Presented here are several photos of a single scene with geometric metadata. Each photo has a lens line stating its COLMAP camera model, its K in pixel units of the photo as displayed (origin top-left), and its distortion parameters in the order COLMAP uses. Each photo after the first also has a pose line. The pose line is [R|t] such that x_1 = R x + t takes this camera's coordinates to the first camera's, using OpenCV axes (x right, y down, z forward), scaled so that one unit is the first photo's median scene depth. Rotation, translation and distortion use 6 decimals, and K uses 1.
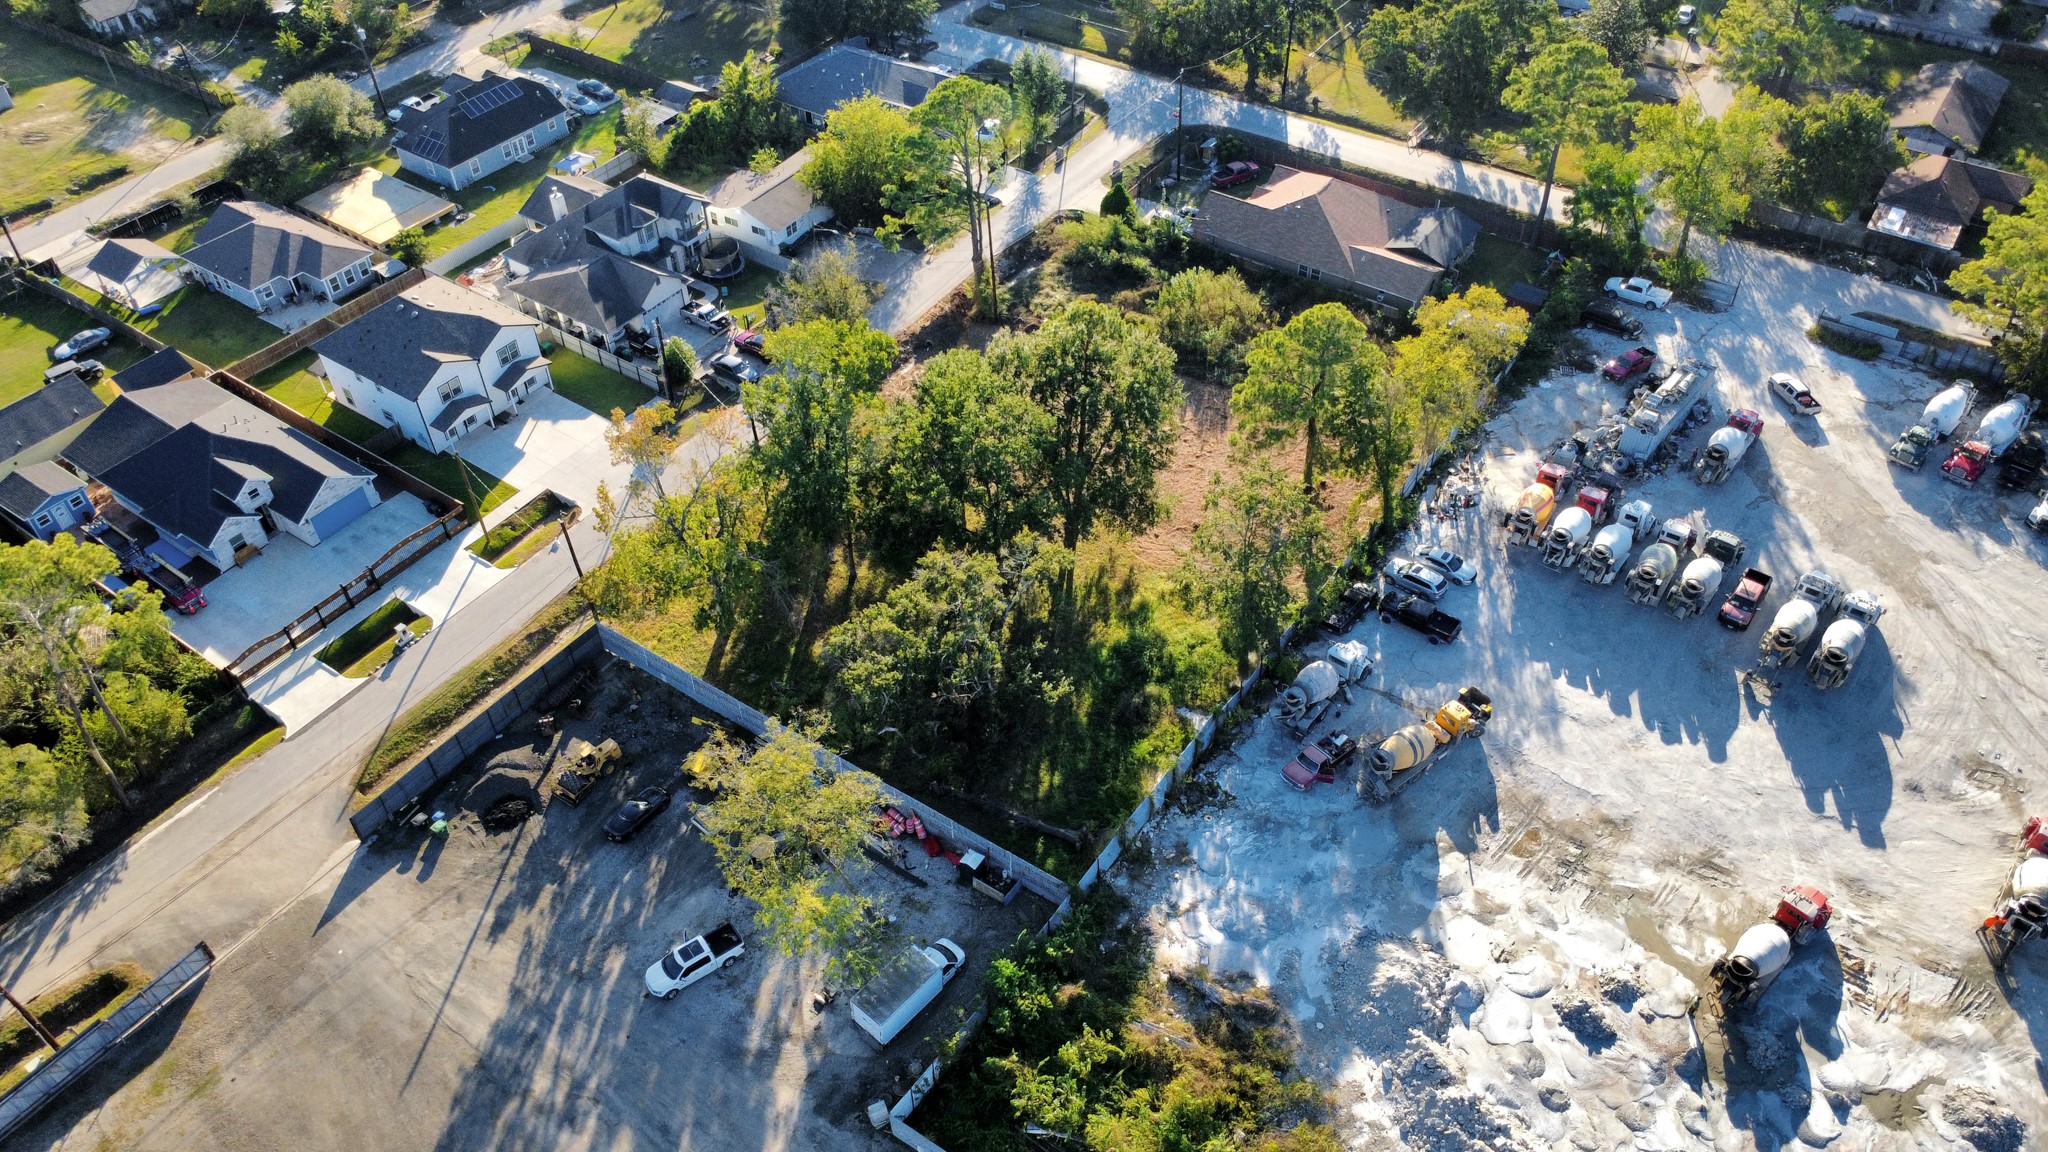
lens RADIAL K [[1489.3, 0, 1027.2], [0, 1489.3, 578.0], [0, 0, 1]] dist [0.000816, -0.001293]
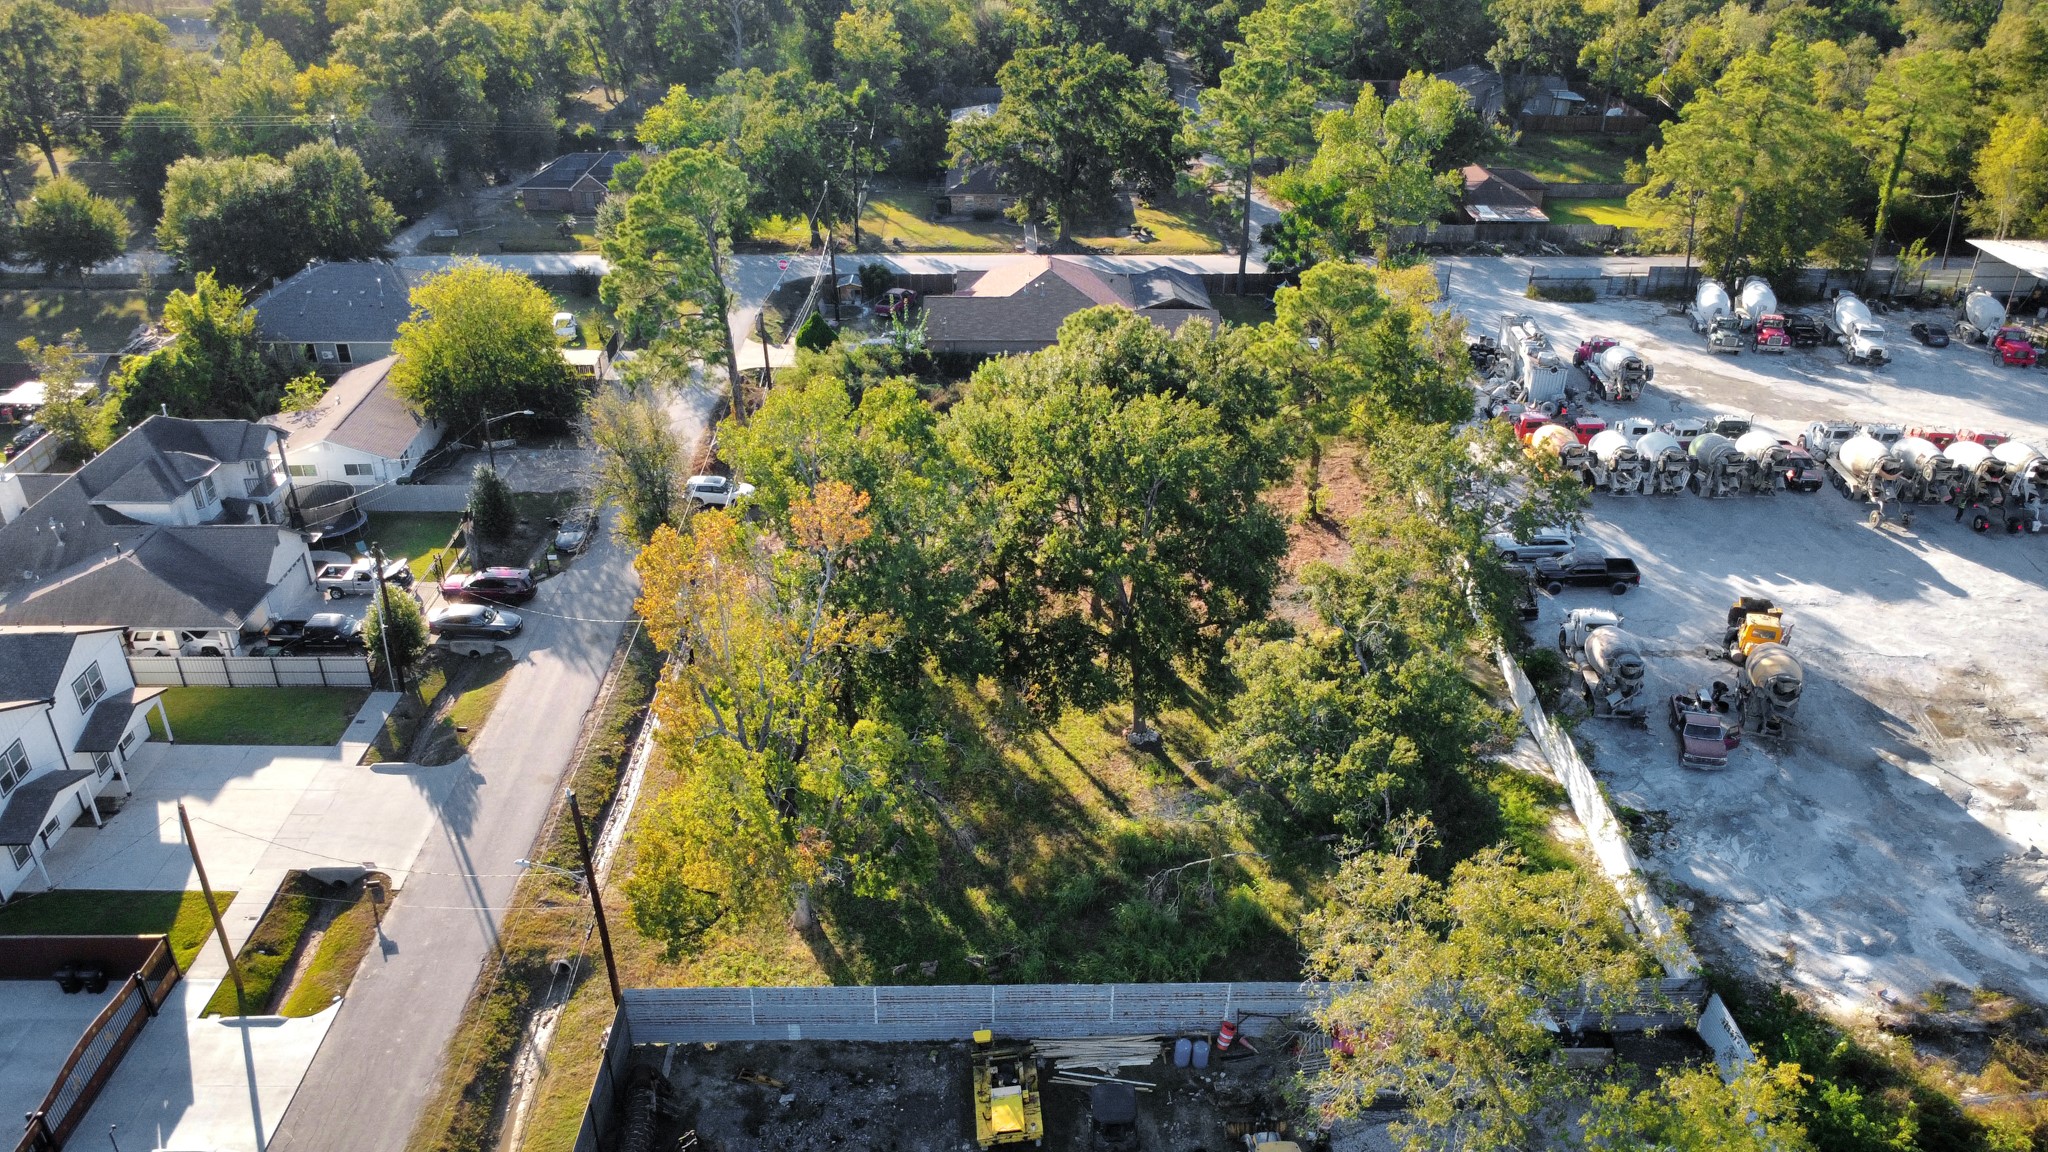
lens RADIAL K [[1489.3, 0, 1027.2], [0, 1489.3, 578.0], [0, 0, 1]] dist [0.000816, -0.001293]
pose [[0.811514, -0.263526, 0.521535, -0.357065], [0.386690, 0.911335, -0.141205, 0.022429], [-0.438082, 0.316263, 0.841464, 0.396436]]
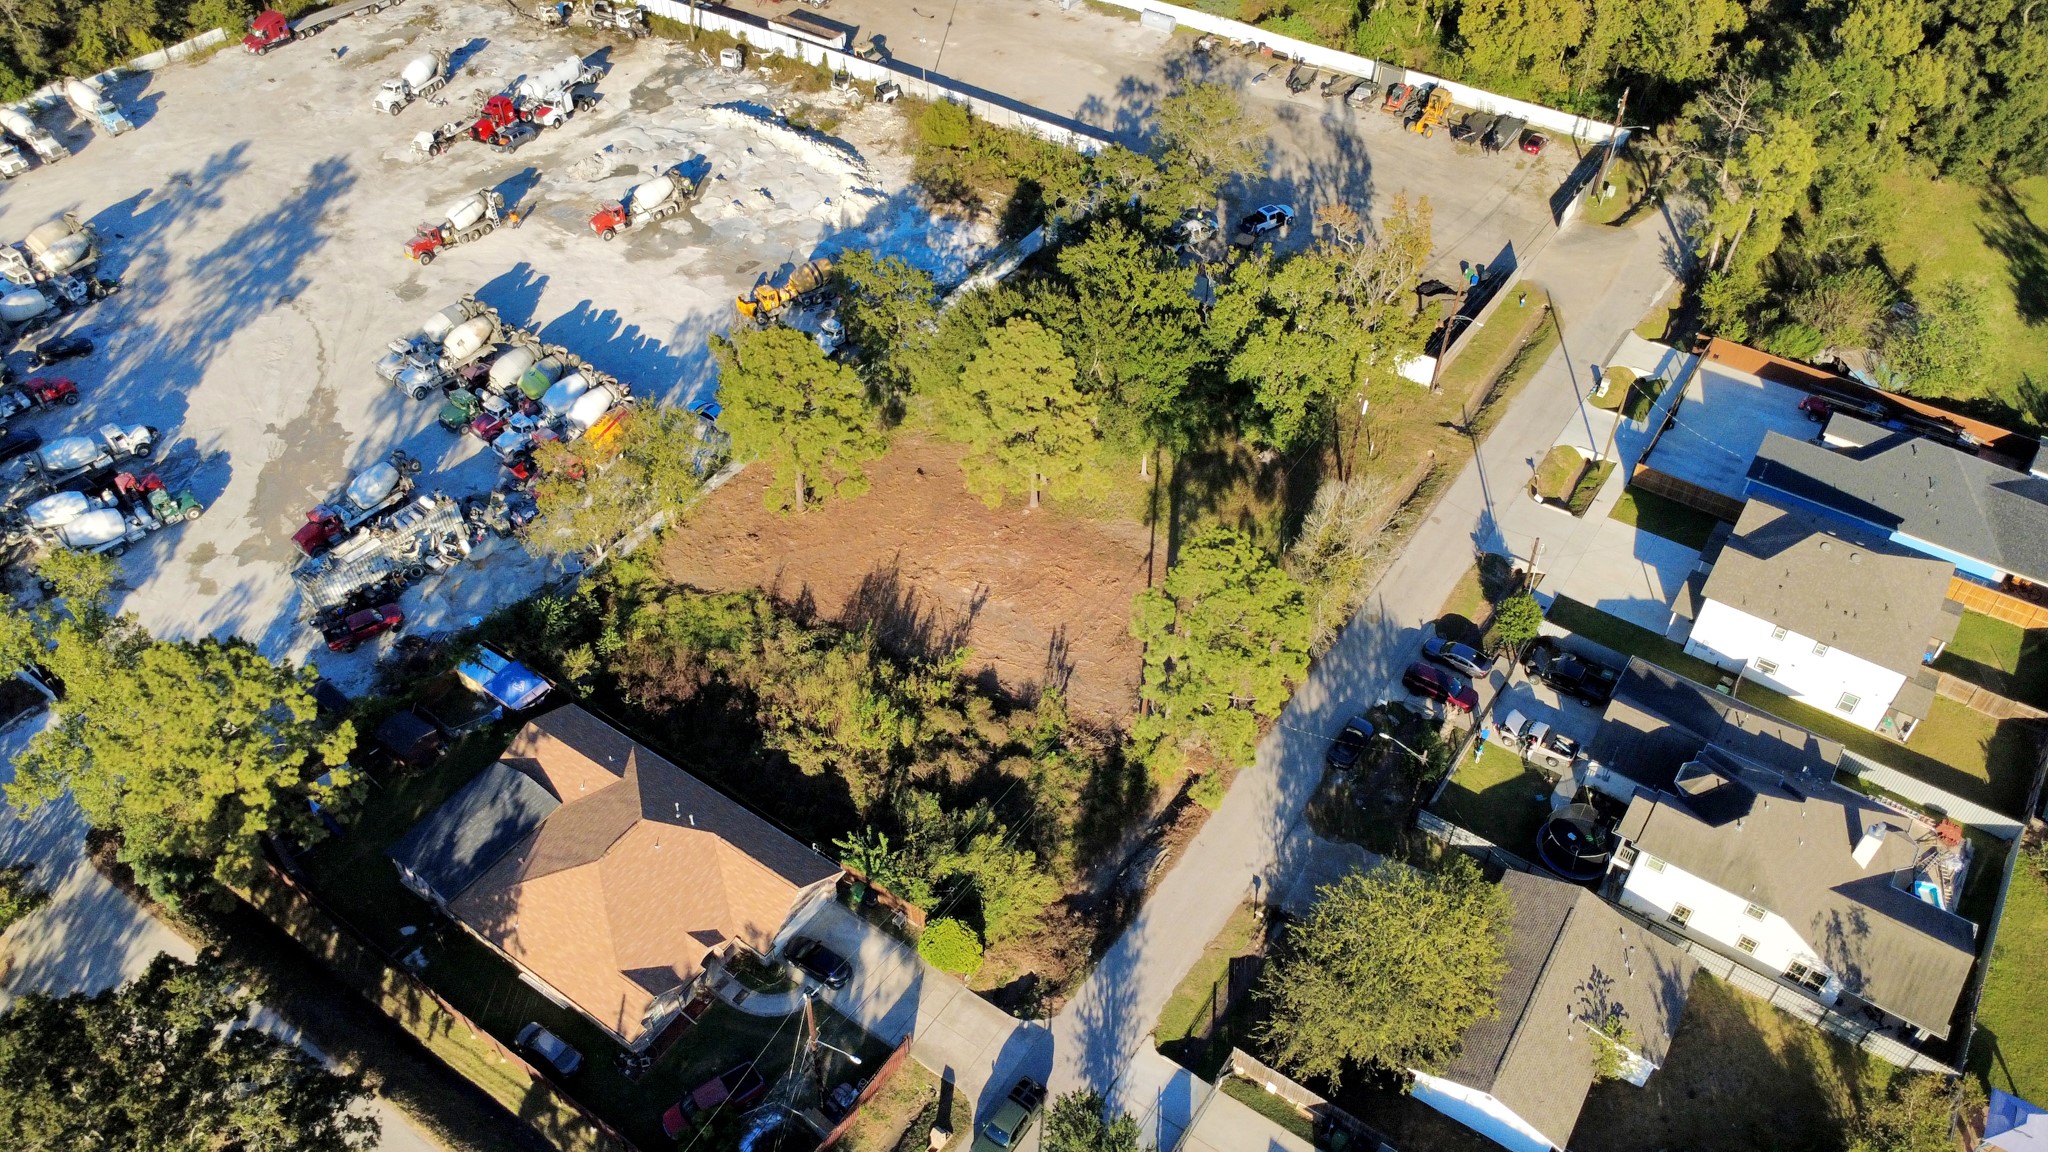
lens RADIAL K [[1489.3, 0, 1027.2], [0, 1489.3, 578.0], [0, 0, 1]] dist [0.000816, -0.001293]
pose [[-0.999862, 0.012928, 0.010411, 0.027517], [0.011099, 0.054403, 0.998457, -1.022226], [0.012342, 0.998435, -0.054539, 1.080973]]
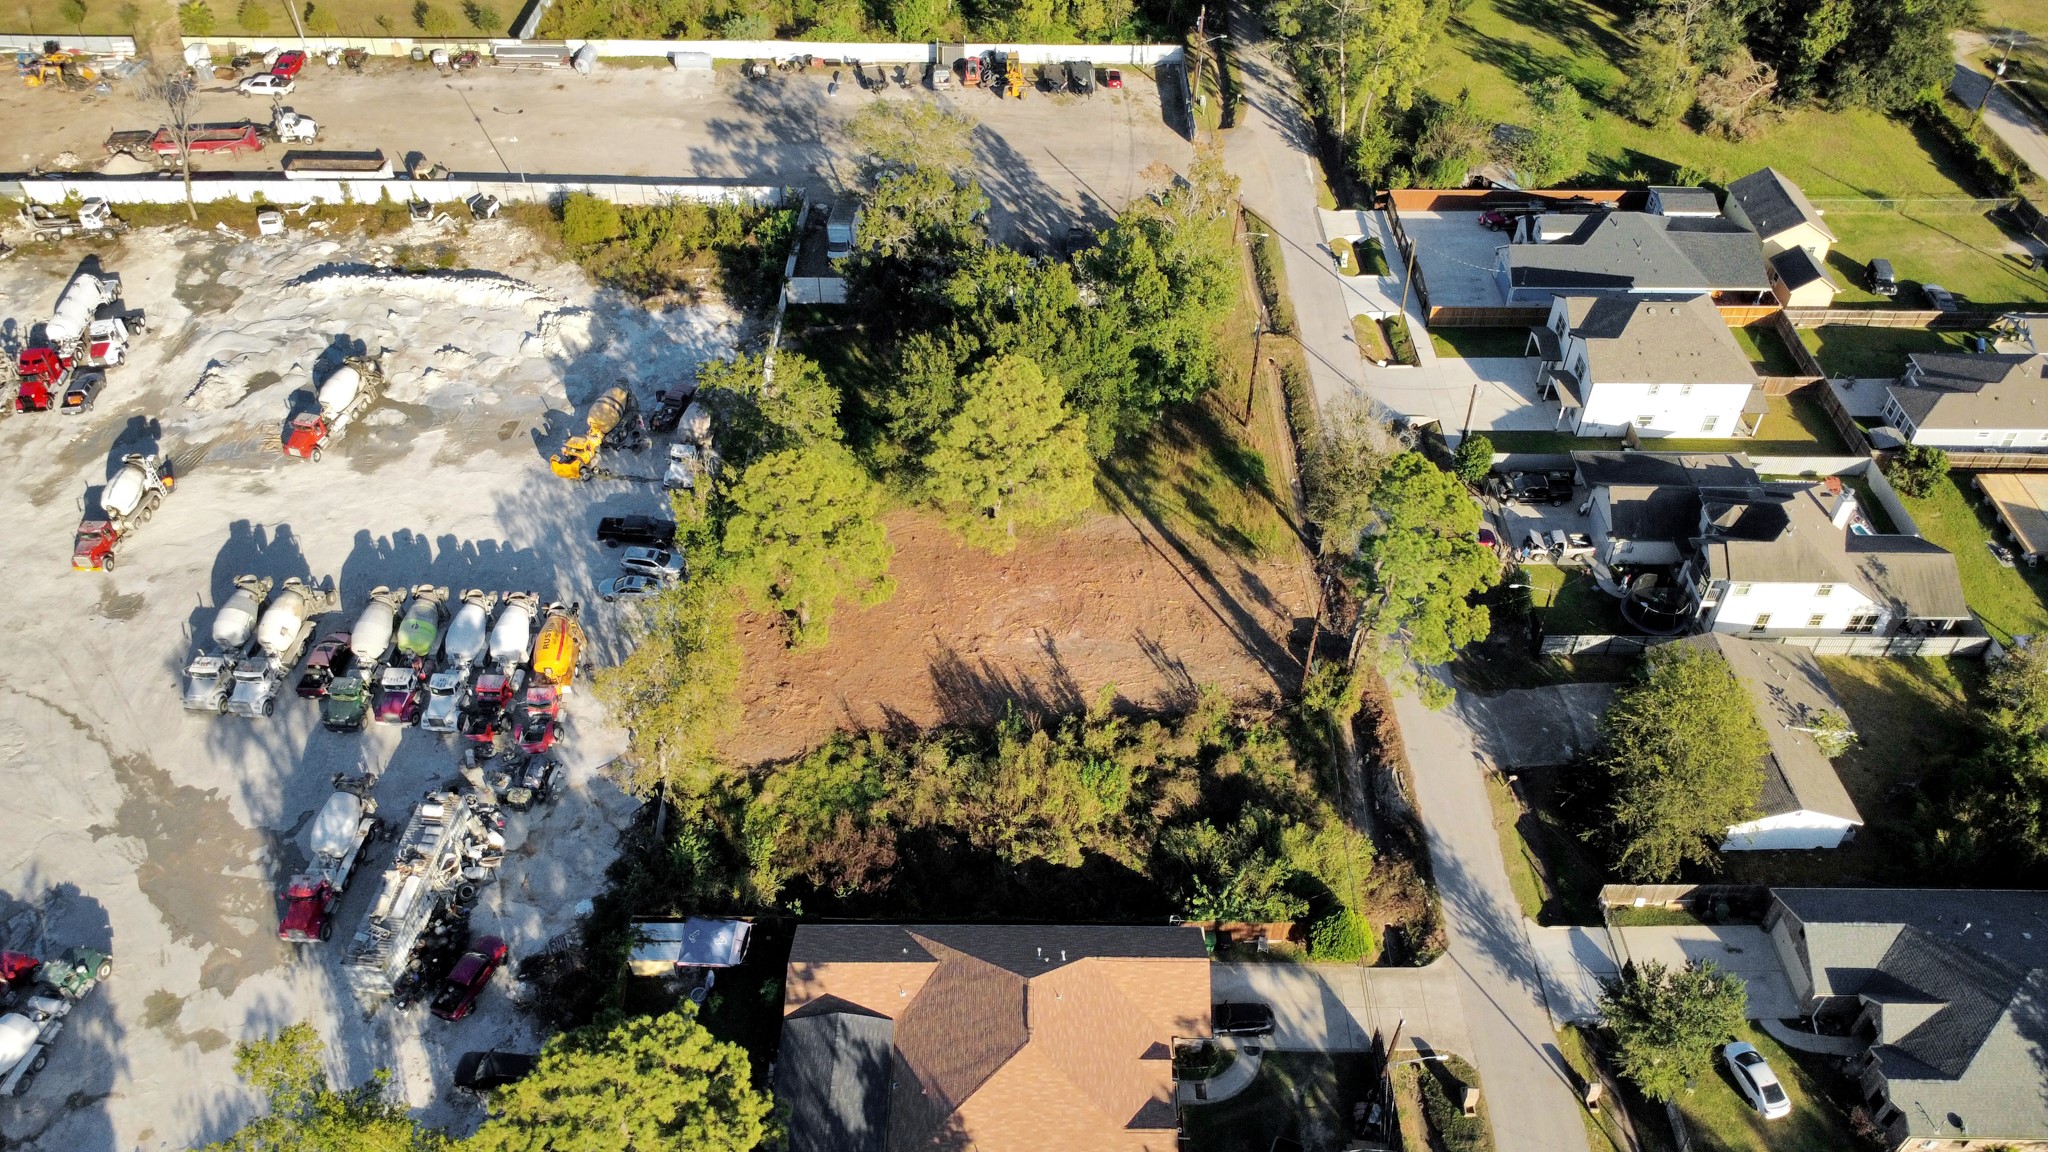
lens RADIAL K [[1489.3, 0, 1027.2], [0, 1489.3, 578.0], [0, 0, 1]] dist [0.000816, -0.001293]
pose [[-0.822405, 0.400541, -0.404001, 0.419101], [-0.383874, 0.133407, 0.913698, -0.923418], [0.419870, 0.906515, 0.044043, 0.965446]]
